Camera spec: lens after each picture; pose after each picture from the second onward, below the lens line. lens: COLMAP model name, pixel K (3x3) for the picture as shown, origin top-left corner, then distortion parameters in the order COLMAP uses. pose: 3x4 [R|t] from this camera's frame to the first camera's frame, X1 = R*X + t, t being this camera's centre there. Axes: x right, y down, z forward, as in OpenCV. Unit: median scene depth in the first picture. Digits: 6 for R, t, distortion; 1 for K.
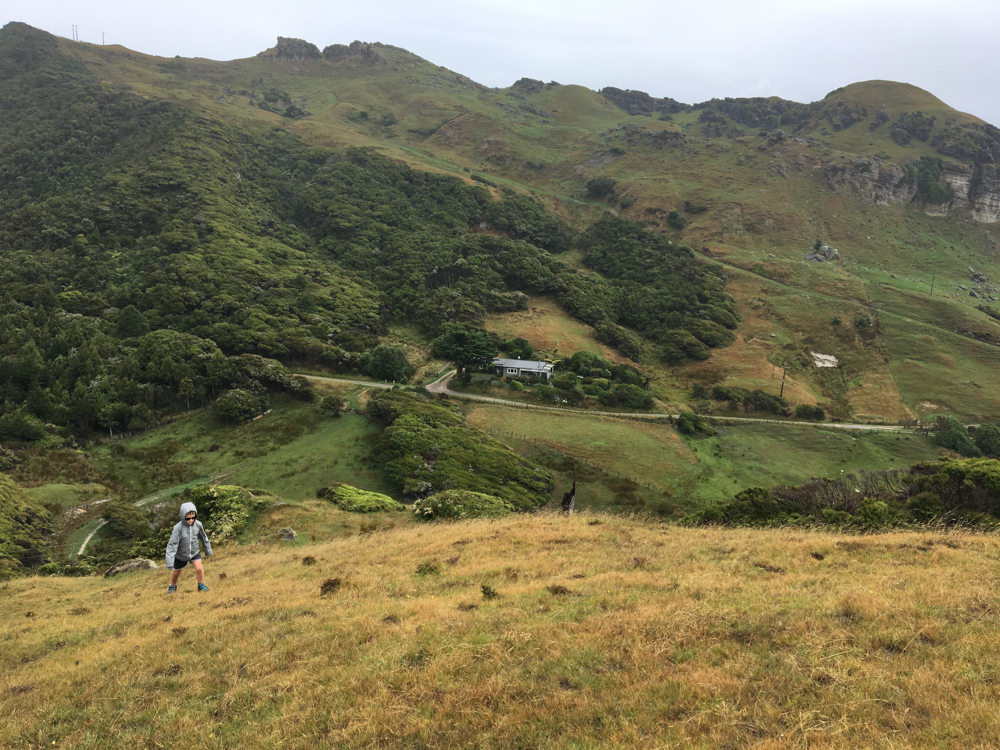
lens RADIAL K [[846.9, 0, 500.5], [0, 846.9, 375.3], [0, 0, 1]] dist [0.047541, -0.052298]
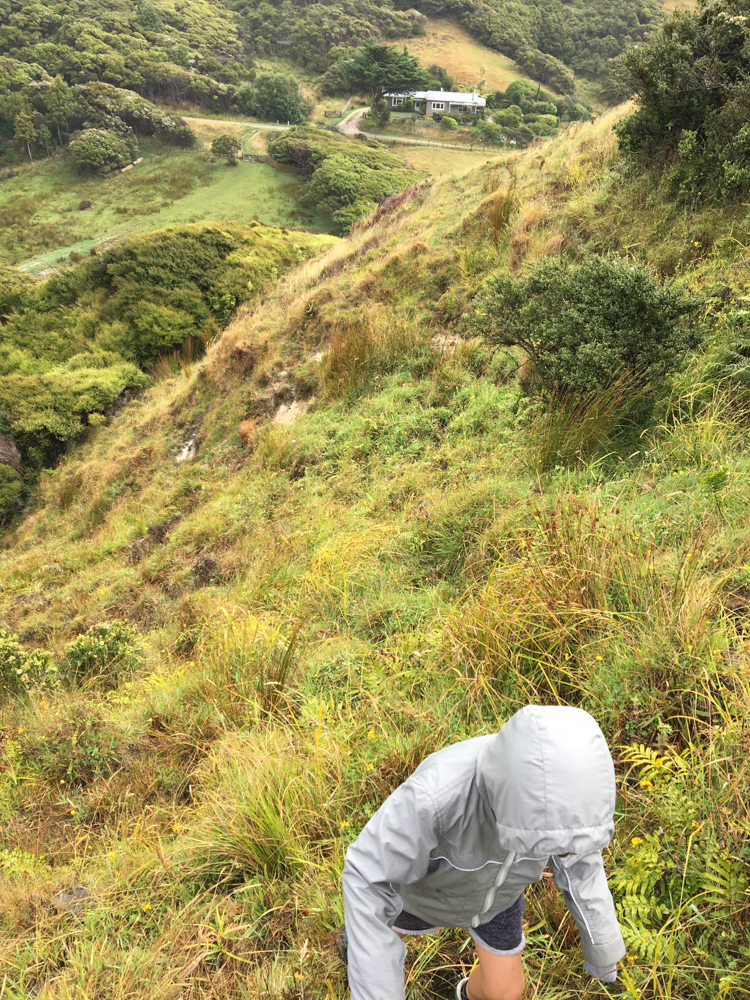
lens RADIAL K [[846.9, 0, 375.3], [0, 846.9, 502.0], [0, 0, 1]] dist [0.047541, -0.052298]
pose [[0.993930, -0.051711, 0.097108, -0.143087], [0.014194, 0.935552, 0.352902, 0.059207], [-0.109099, -0.349382, 0.930607, 0.134286]]
